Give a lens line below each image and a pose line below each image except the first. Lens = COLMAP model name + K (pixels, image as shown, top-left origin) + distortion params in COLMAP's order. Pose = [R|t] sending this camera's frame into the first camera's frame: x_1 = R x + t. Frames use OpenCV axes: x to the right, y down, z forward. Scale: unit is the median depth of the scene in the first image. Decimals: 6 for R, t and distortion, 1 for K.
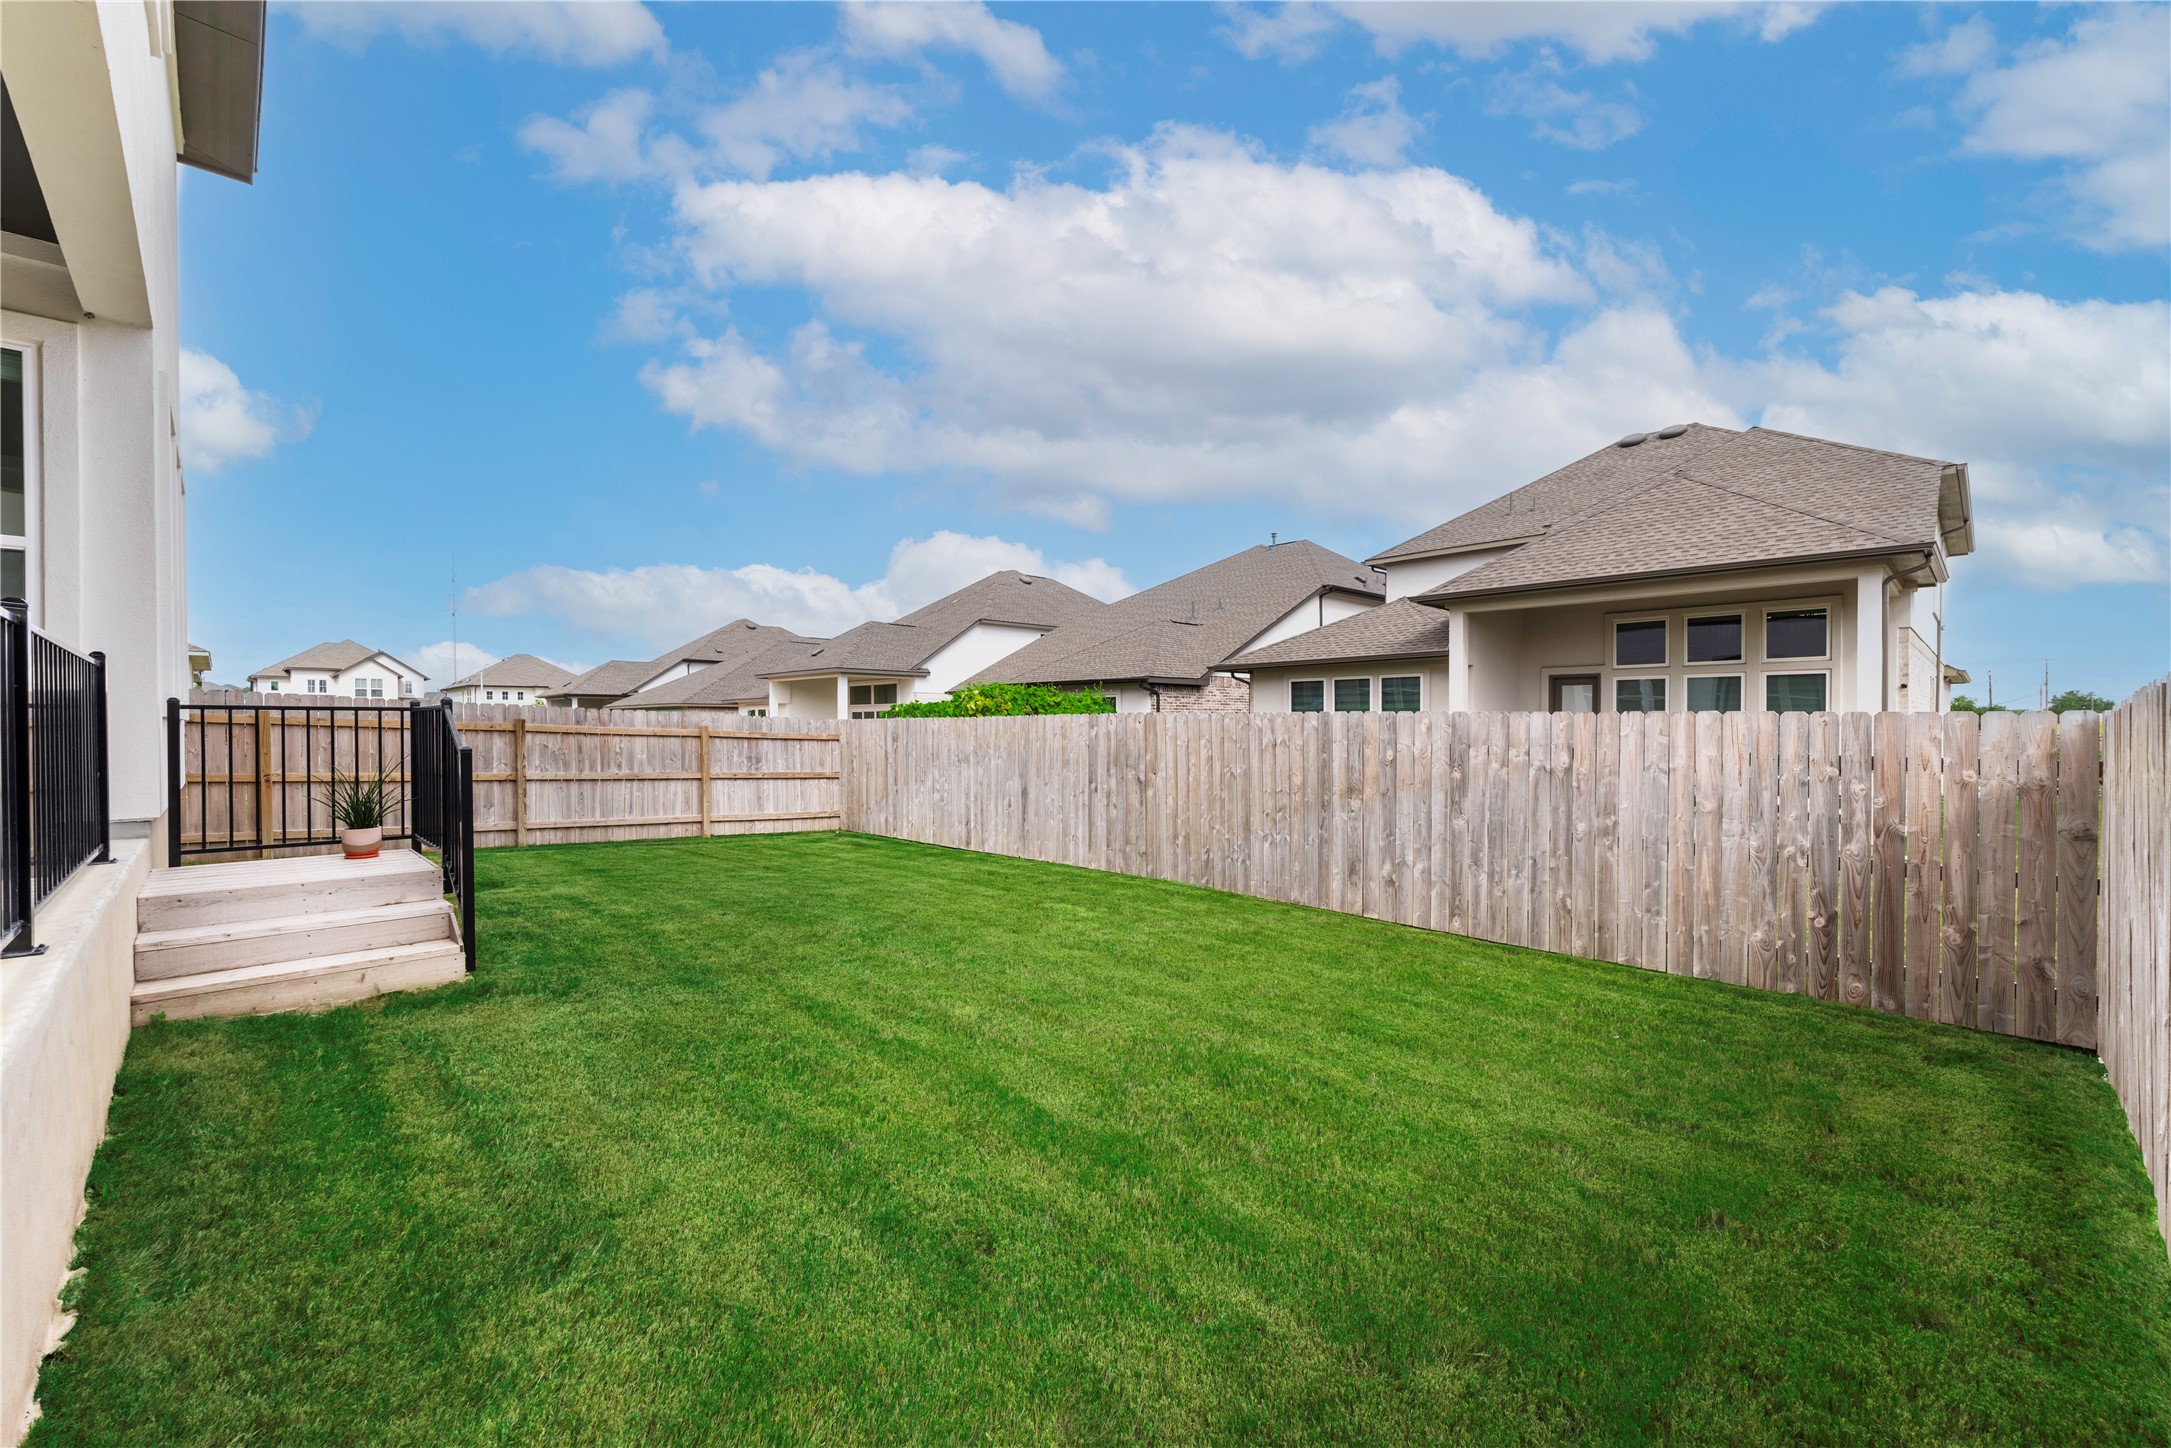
lens RADIAL K [[849.3, 0, 1087.3], [0, 849.3, 727.9], [0, 0, 1]] dist [0.000417, 0.000010]
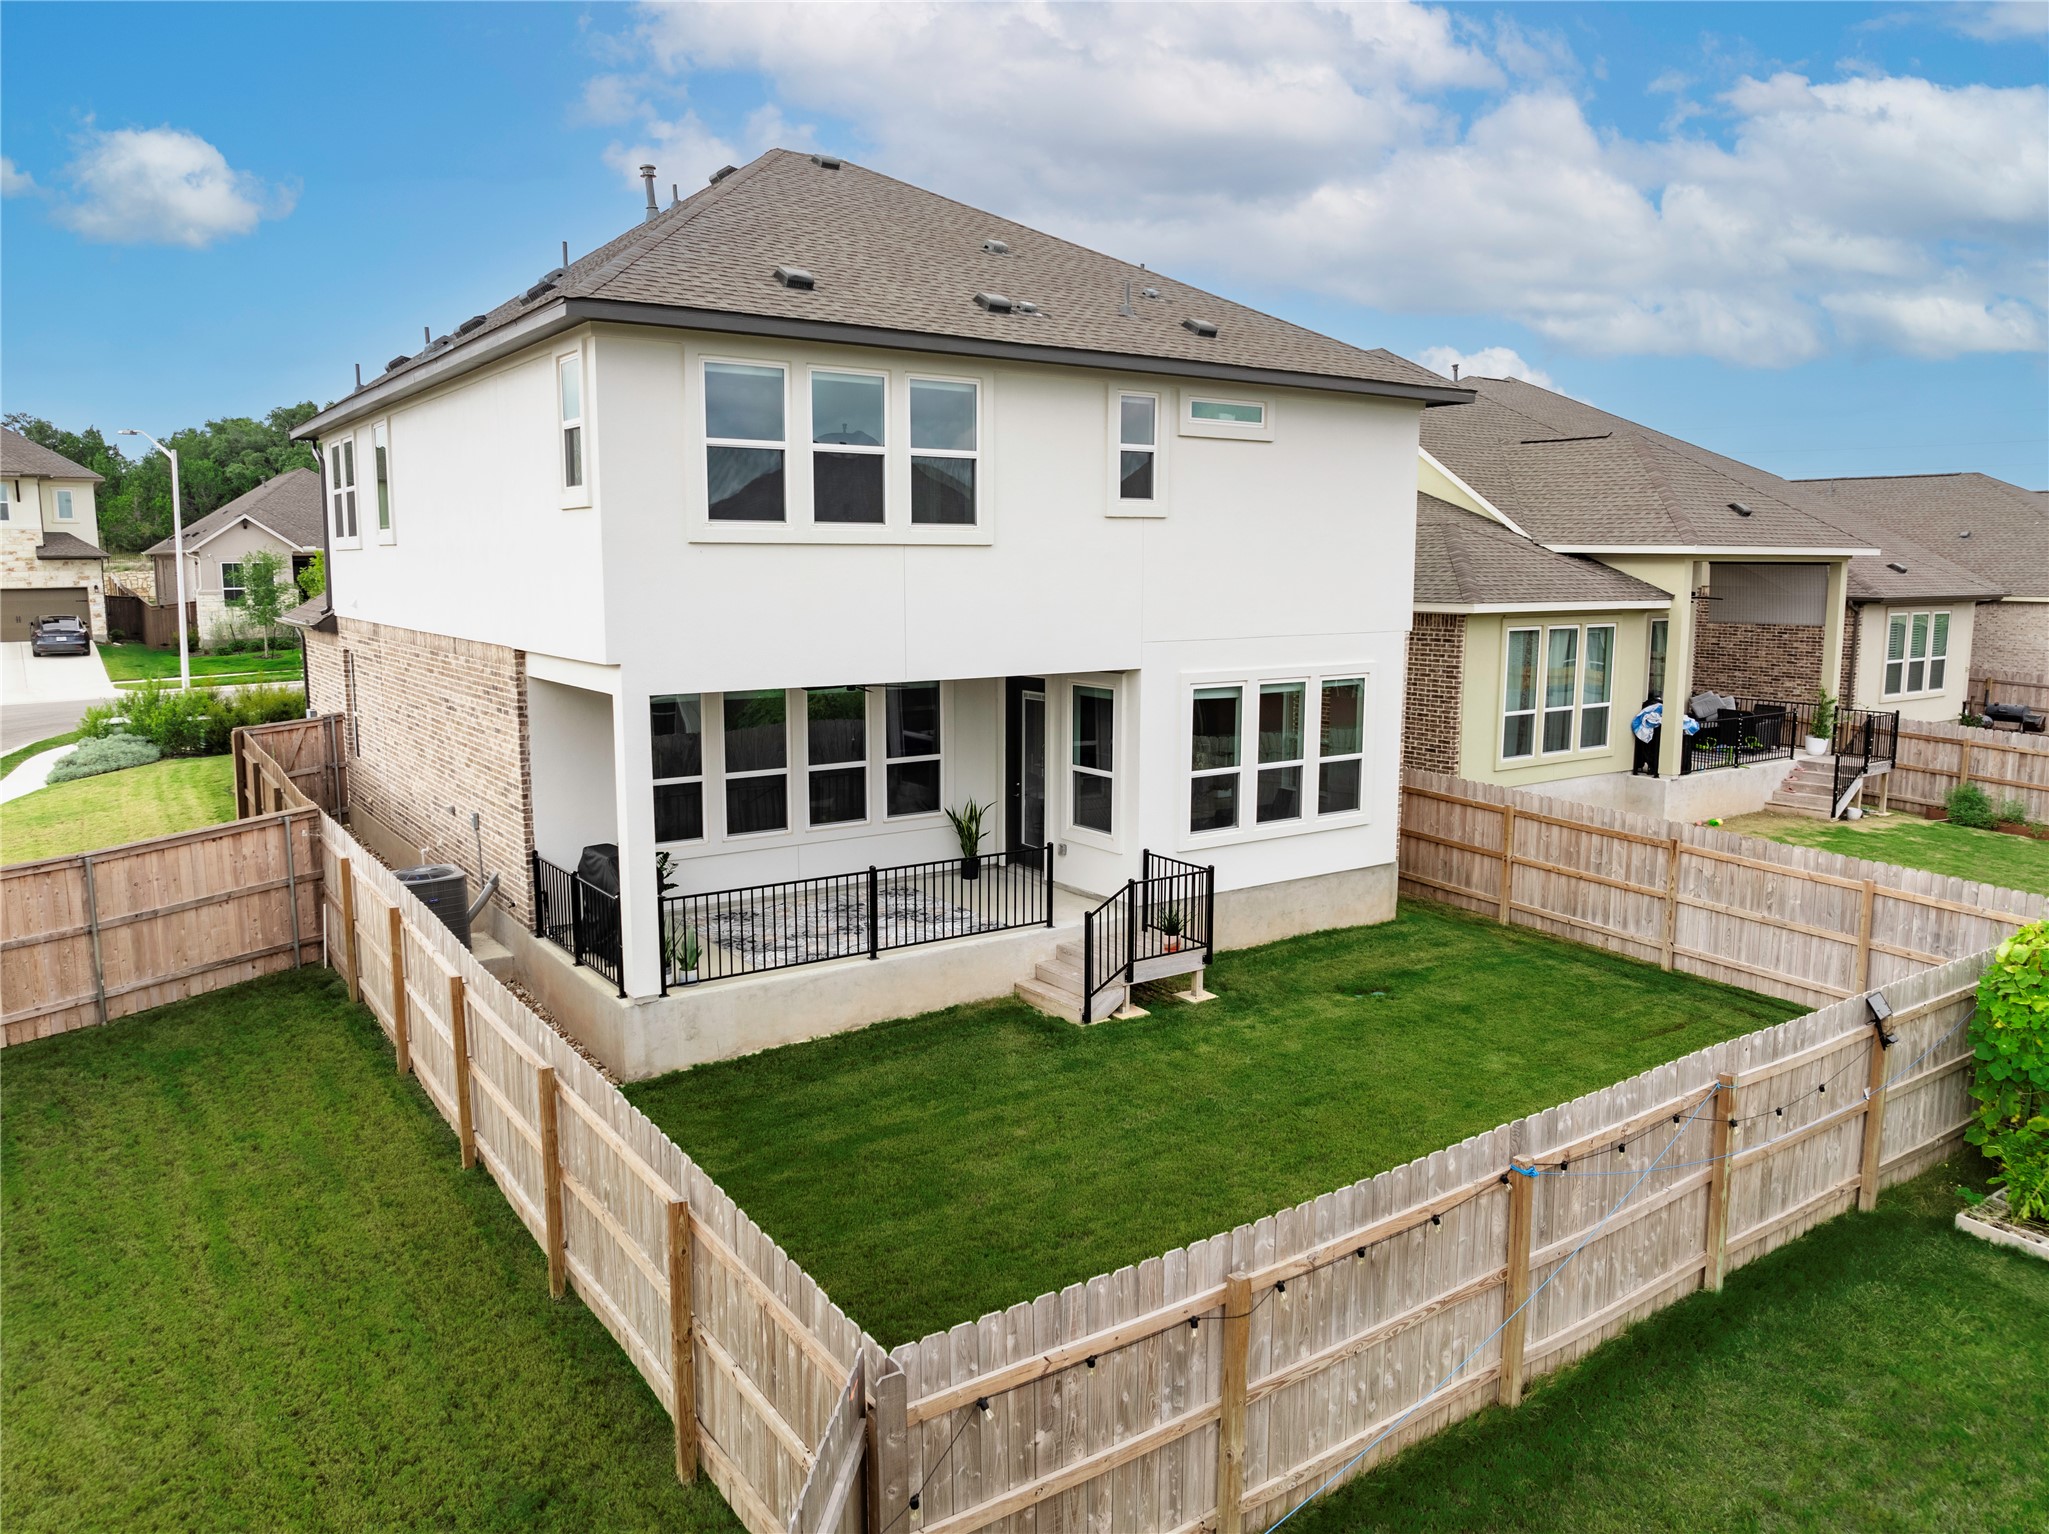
lens RADIAL K [[1452.5, 0, 1024.1], [0, 1452.5, 761.3], [0, 0, 1]] dist [-0.056056, -0.000672]
pose [[-0.168373, 0.134740, -0.976471, 0.960045], [-0.007723, 0.990403, 0.137994, -0.299172], [0.985693, 0.030776, -0.165716, 0.545469]]
